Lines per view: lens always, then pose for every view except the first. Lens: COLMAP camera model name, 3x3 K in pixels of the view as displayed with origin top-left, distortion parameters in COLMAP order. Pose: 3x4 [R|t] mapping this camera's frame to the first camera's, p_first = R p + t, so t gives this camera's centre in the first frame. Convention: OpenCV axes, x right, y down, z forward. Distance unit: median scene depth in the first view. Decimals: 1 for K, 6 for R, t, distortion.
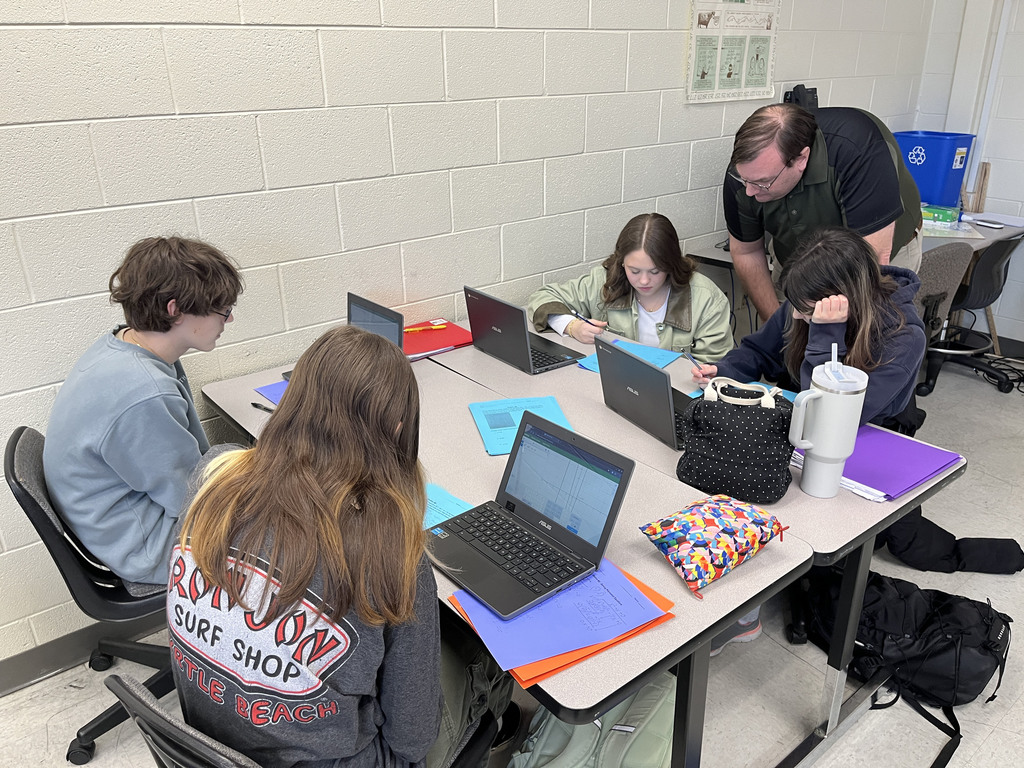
lens RADIAL K [[801.0, 0, 511.9], [0, 801.0, 383.8], [0, 0, 1]] dist [-0.002604, -0.010406]
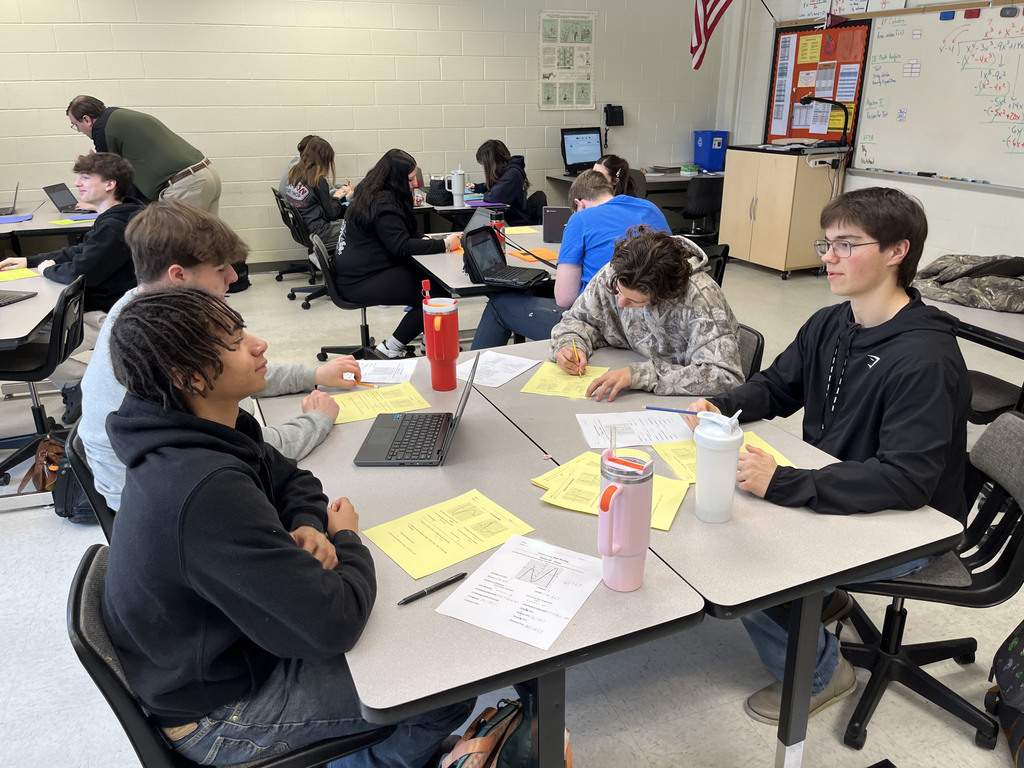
lens RADIAL K [[801.0, 0, 513.0], [0, 801.0, 383.5], [0, 0, 1]] dist [-0.002604, -0.010406]
pose [[0.925049, 0.146549, -0.350439, 1.122680], [-0.155181, 0.987880, 0.003490, 0.476702], [0.346703, 0.051153, 0.936579, -1.268225]]
